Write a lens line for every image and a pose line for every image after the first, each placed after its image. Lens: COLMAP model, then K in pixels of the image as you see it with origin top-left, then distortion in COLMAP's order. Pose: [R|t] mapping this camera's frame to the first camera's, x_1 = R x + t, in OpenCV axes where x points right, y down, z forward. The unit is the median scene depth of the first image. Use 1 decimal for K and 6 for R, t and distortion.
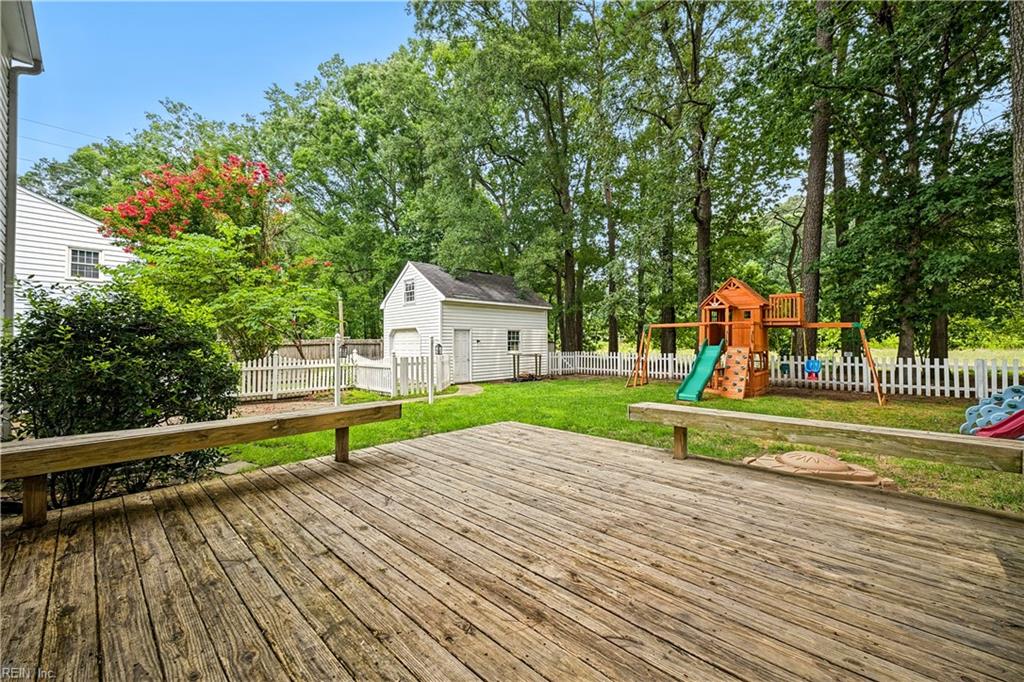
lens RADIAL K [[403.1, 0, 501.4], [0, 403.1, 339.3], [0, 0, 1]] dist [-0.002542, -0.000586]
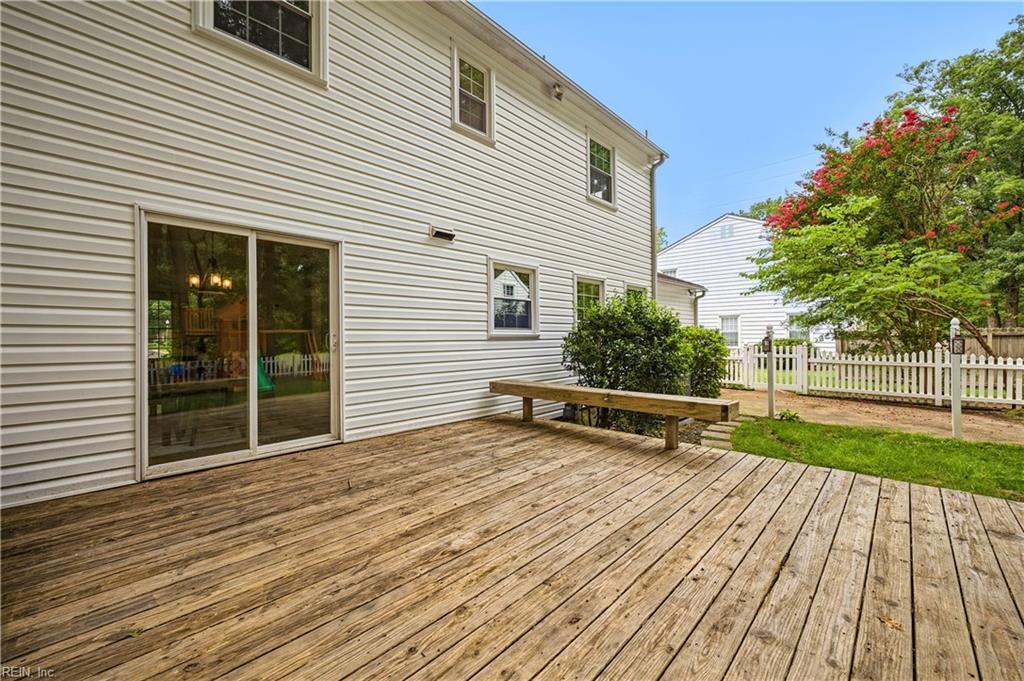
lens RADIAL K [[403.1, 0, 513.2], [0, 403.1, 340.8], [0, 0, 1]] dist [-0.002542, -0.000586]
pose [[0.011040, 0.010494, -0.999884, 0.870744], [0.017340, 0.999793, 0.010685, 0.011049], [0.999789, -0.017456, 0.010856, 0.810151]]
